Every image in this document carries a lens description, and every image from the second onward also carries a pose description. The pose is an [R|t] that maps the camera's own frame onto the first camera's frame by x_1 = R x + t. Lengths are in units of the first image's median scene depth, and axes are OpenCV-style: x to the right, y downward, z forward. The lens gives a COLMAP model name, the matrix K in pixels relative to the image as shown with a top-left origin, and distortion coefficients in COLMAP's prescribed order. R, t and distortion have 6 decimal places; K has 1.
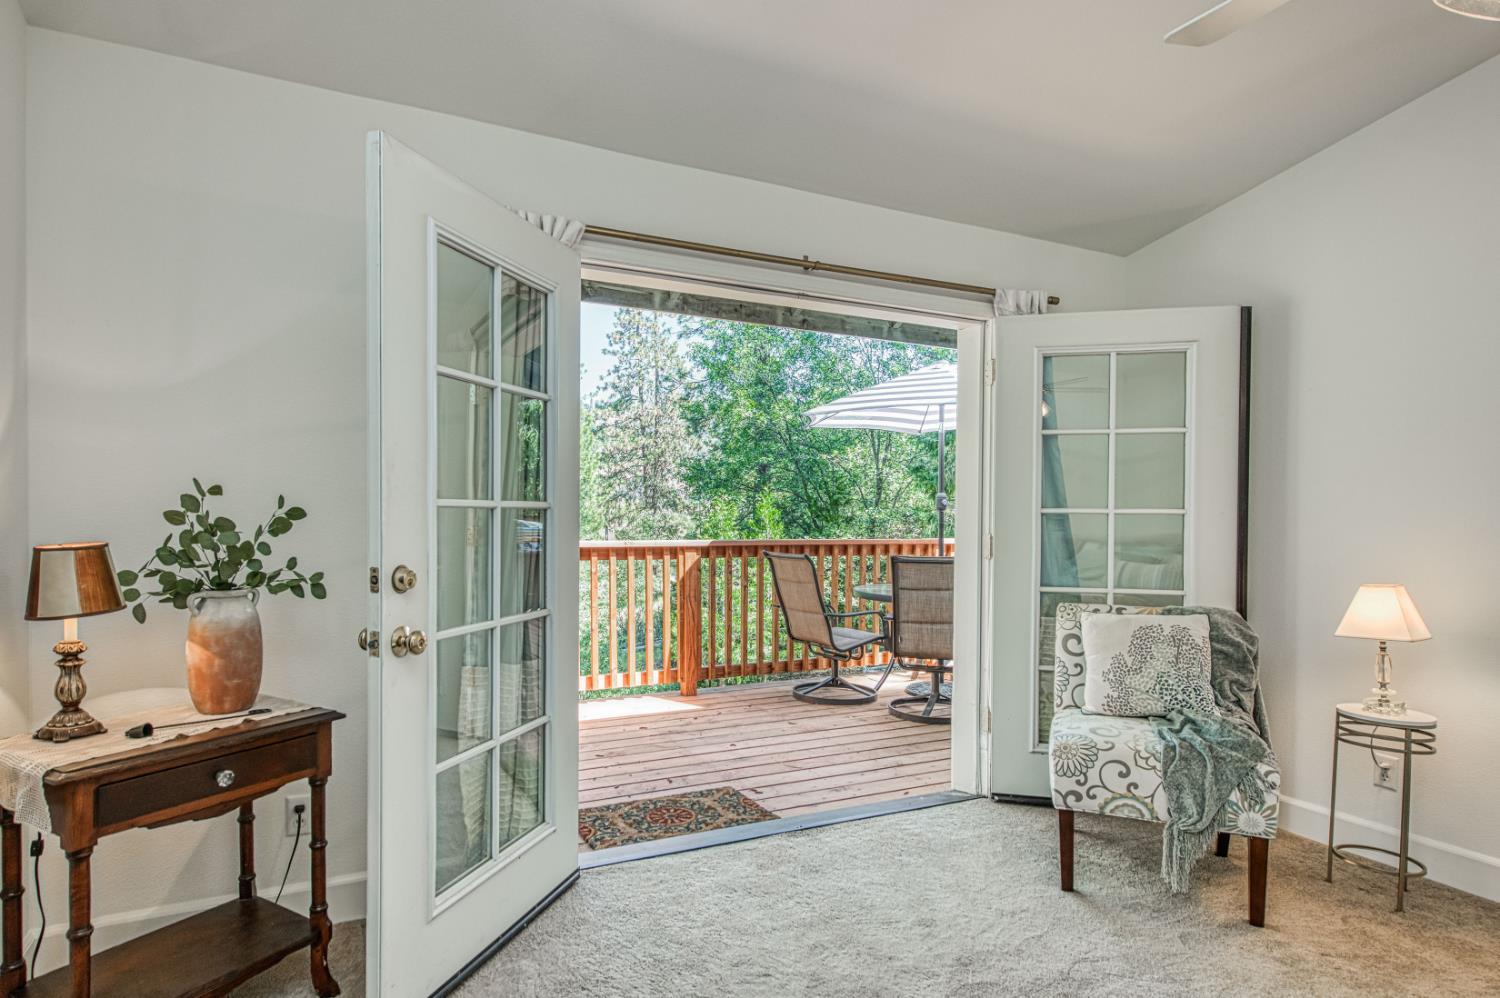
lens RADIAL K [[813.0, 0, 749.5], [0, 813.0, 525.0], [0, 0, 1]] dist [0.001248, 0.000002]
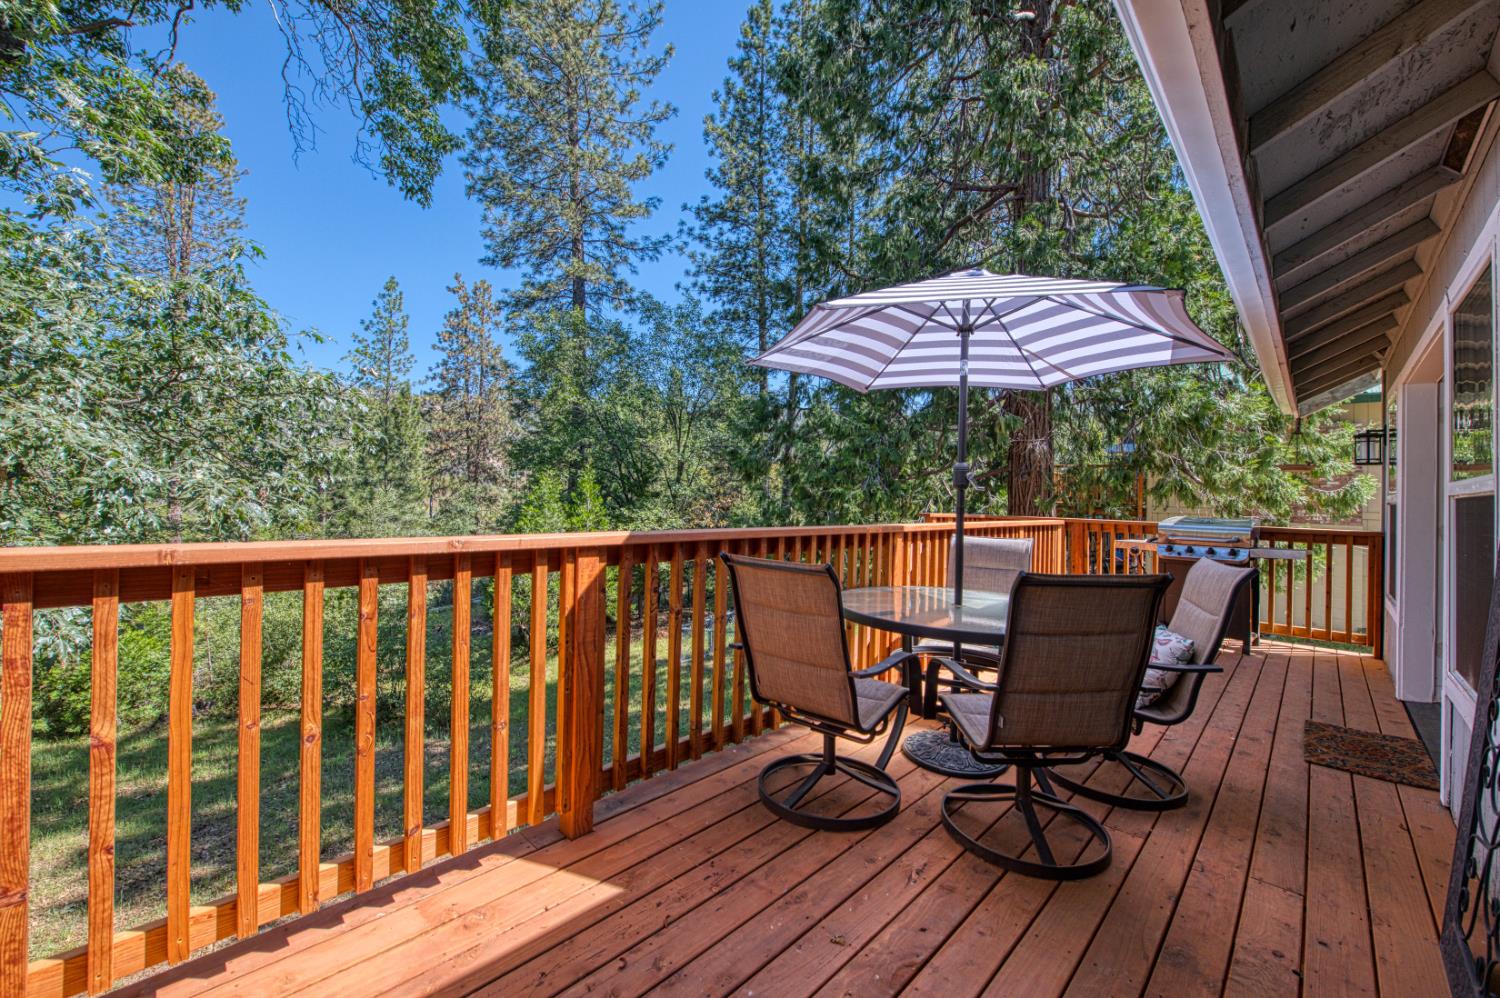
lens RADIAL K [[583.2, 0, 735.6], [0, 583.2, 484.9], [0, 0, 1]] dist [-0.008856, -0.000383]
pose [[0.953296, 0.024987, 0.301003, -0.023769], [-0.018091, 0.999507, -0.025675, -0.001201], [-0.301496, 0.019030, 0.953278, 0.152887]]
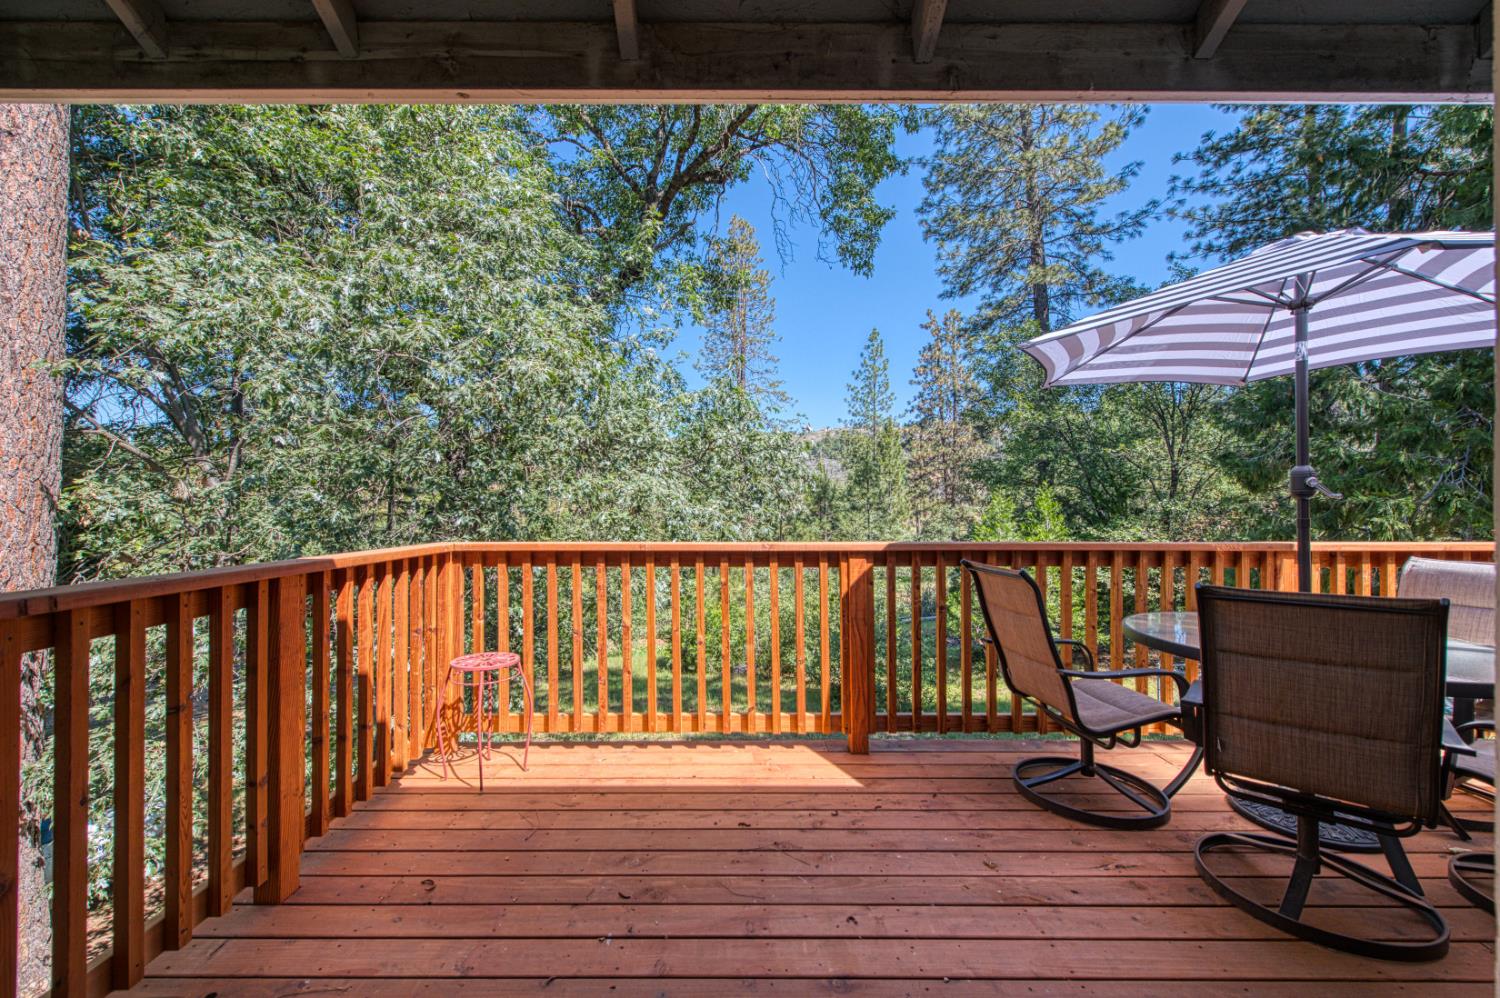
lens RADIAL K [[583.2, 0, 735.3], [0, 583.2, 504.5], [0, 0, 1]] dist [-0.008856, -0.000383]
pose [[0.881563, -0.012153, -0.471910, 0.019954], [0.002497, 0.999775, -0.021083, -0.001225], [0.472060, 0.017407, 0.881395, 0.119089]]
